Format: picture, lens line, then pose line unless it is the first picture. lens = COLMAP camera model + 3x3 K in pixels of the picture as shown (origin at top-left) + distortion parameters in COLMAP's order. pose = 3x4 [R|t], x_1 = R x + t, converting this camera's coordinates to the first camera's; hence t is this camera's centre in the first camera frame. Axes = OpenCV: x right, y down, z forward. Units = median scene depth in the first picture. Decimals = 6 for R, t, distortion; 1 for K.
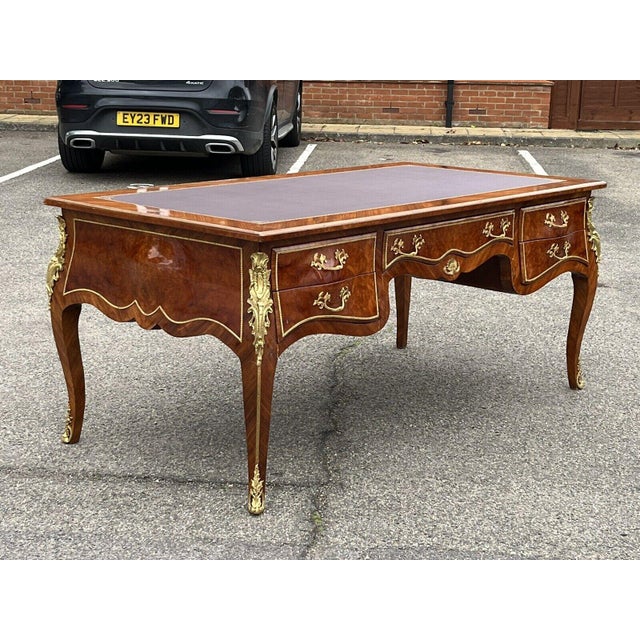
lens RADIAL K [[1119.1, 0, 347.5], [0, 1119.1, 320.1], [0, 0, 1]] dist [0.028849, 0.200312]
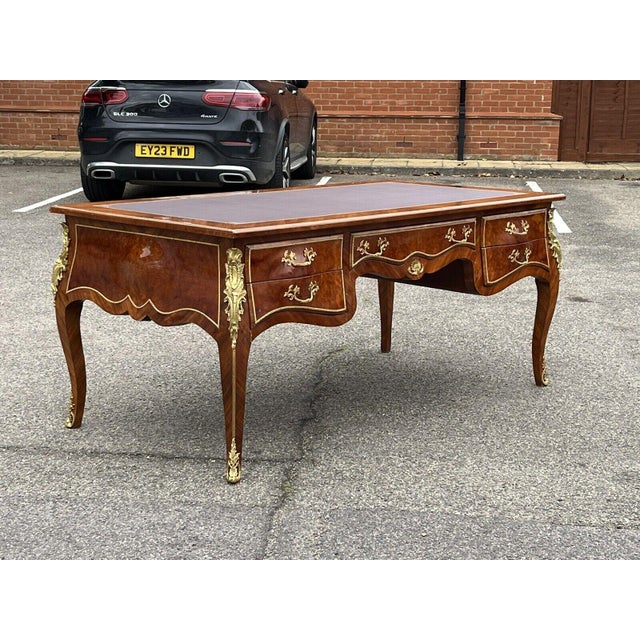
lens RADIAL K [[1111.4, 0, 351.0], [0, 1111.4, 320.4], [0, 0, 1]] dist [0.042482, 0.165827]
pose [[0.999775, -0.002731, -0.021027, 0.055833], [0.002043, 0.999465, -0.032635, 0.043585], [0.021105, 0.032585, 0.999246, -0.108103]]
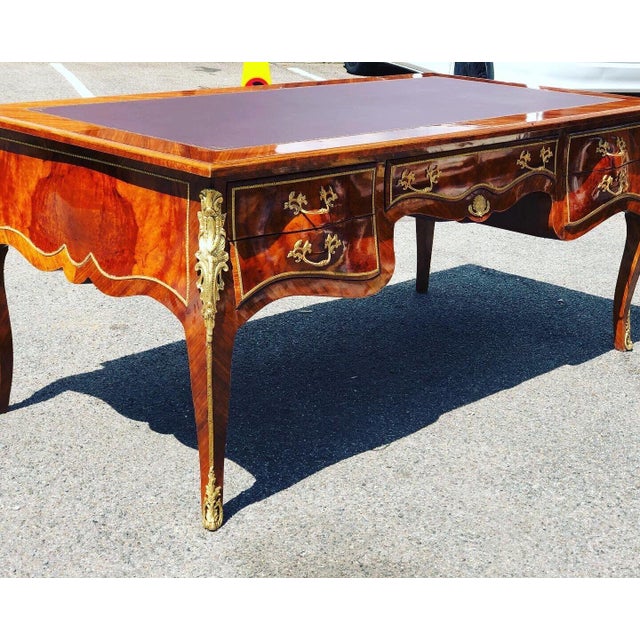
lens RADIAL K [[1119.1, 0, 347.5], [0, 1119.1, 320.1], [0, 0, 1]] dist [0.028849, 0.200312]
pose [[0.998932, 0.029607, -0.035481, 0.036528], [-0.026601, 0.996246, 0.082380, -0.033641], [0.037786, -0.081348, 0.995969, 0.220689]]
